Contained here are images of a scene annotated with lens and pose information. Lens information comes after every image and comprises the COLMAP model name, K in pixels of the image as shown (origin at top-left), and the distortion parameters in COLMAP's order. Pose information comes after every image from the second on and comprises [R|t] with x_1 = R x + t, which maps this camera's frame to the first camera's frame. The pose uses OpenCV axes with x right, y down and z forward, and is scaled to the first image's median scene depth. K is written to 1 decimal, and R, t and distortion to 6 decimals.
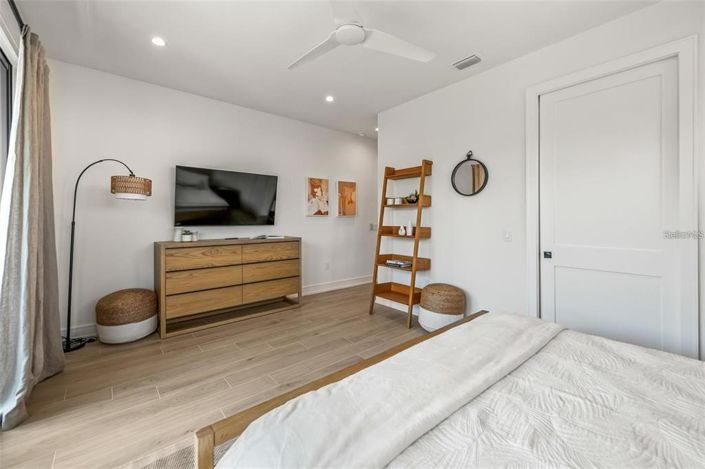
lens RADIAL K [[286.1, 0, 360.6], [0, 286.1, 217.6], [0, 0, 1]] dist [0.000558, 0.000012]
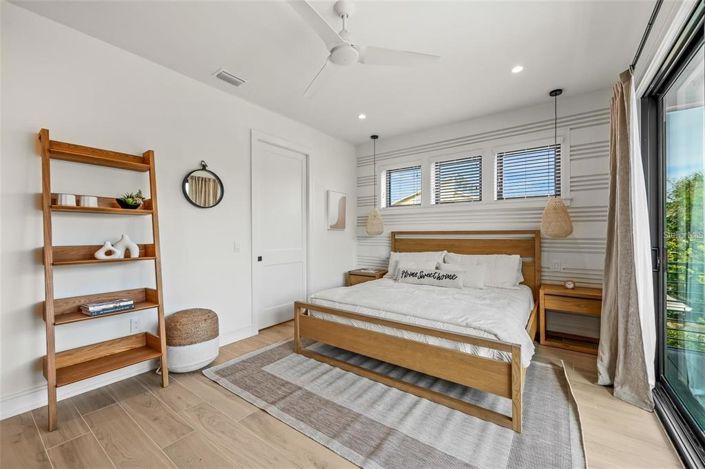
lens RADIAL K [[284.0, 0, 356.3], [0, 284.0, 232.1], [0, 0, 1]] dist [0.000545, -0.000210]
pose [[-0.241076, 0.004503, 0.970496, -0.649894], [0.002866, 0.999988, -0.003928, 0.008394], [-0.970502, 0.001834, -0.241086, 0.735751]]
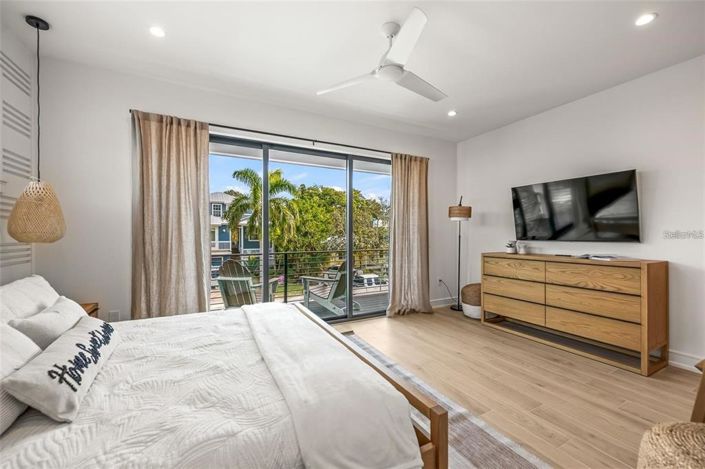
lens RADIAL K [[284.0, 0, 356.3], [0, 284.0, 232.1], [0, 0, 1]] dist [0.000545, -0.000210]
pose [[-0.215137, -0.010197, -0.976531, 0.672986], [0.001089, 0.999942, -0.010681, 0.011138], [0.976583, -0.003361, -0.215114, 0.676085]]
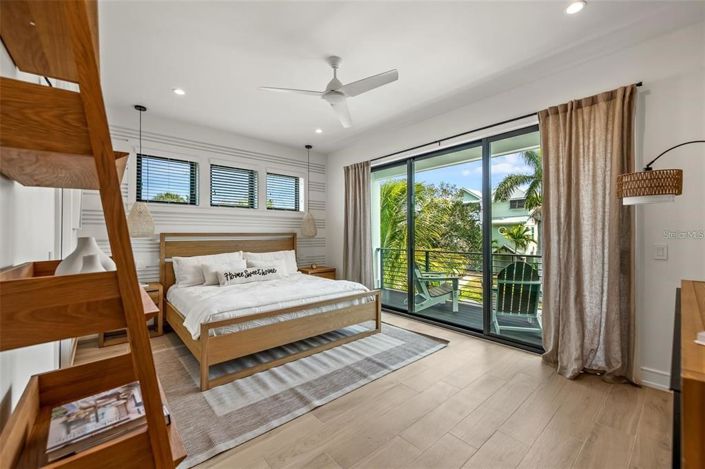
lens RADIAL K [[284.0, 0, 356.3], [0, 284.0, 232.1], [0, 0, 1]] dist [0.000545, -0.000210]
pose [[-0.999940, 0.001357, -0.010886, -0.078152], [0.001403, 0.999990, -0.004188, 0.002121], [0.010880, -0.004203, -0.999932, 1.429861]]
